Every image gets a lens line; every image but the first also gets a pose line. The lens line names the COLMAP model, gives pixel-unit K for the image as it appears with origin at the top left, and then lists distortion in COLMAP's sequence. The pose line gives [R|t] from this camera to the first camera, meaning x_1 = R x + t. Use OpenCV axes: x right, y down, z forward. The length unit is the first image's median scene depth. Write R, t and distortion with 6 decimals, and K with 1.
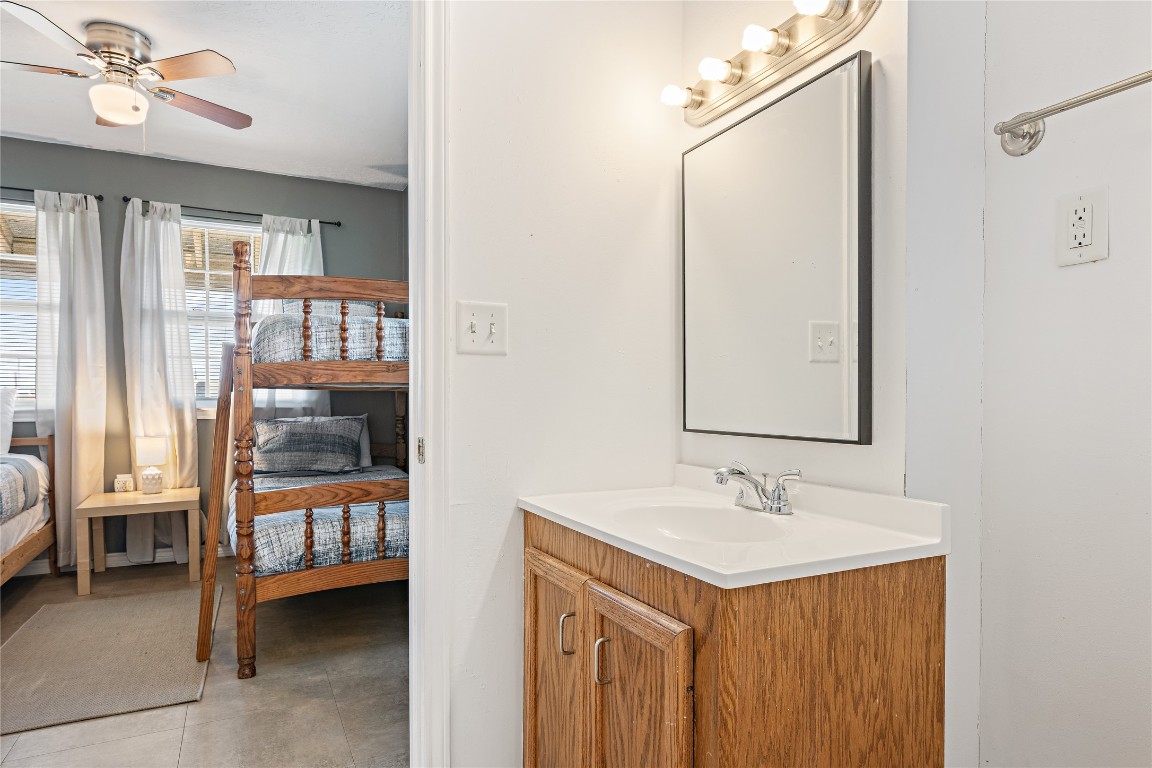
lens RADIAL K [[657.9, 0, 572.5], [0, 657.9, 395.1], [0, 0, 1]] dist [-0.004350, -0.000126]
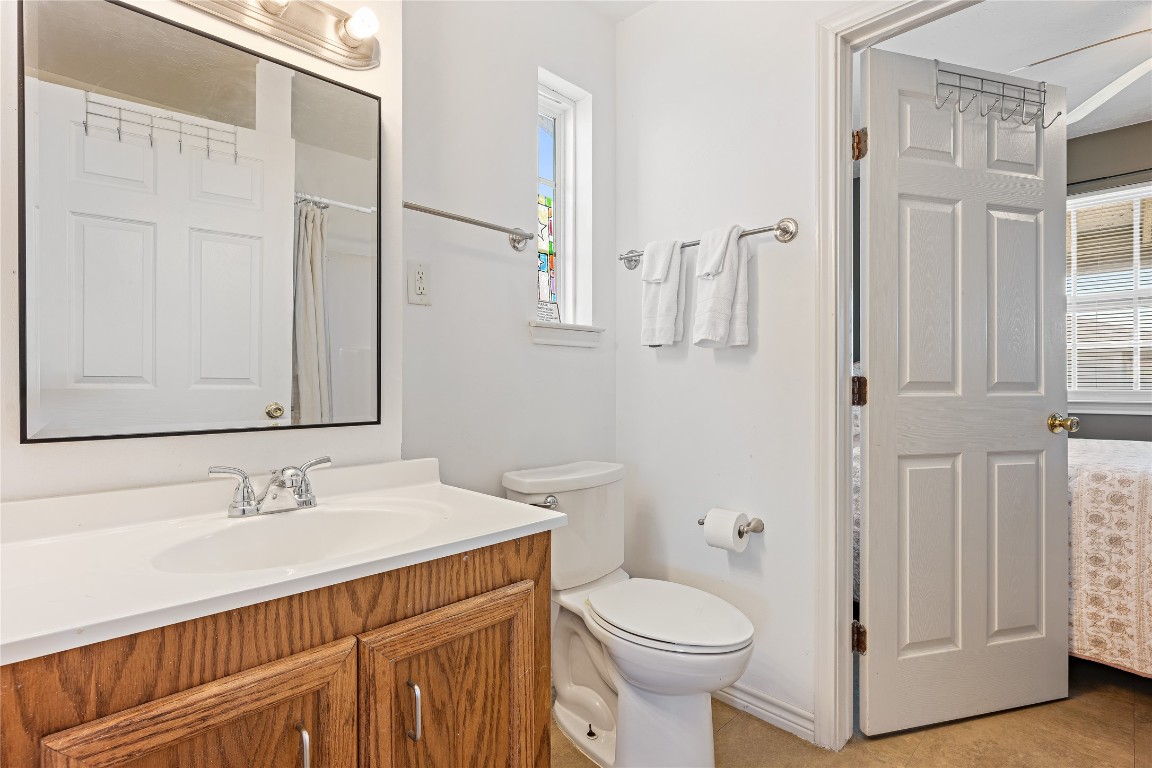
lens RADIAL K [[560.6, 0, 572.4], [0, 560.6, 383.0], [0, 0, 1]] dist [0.000911, 0.002002]
pose [[-0.315608, 0.002727, 0.948886, -0.720535], [-0.003796, 0.999984, -0.004136, 0.003282], [-0.948882, -0.004907, -0.315592, 1.112743]]
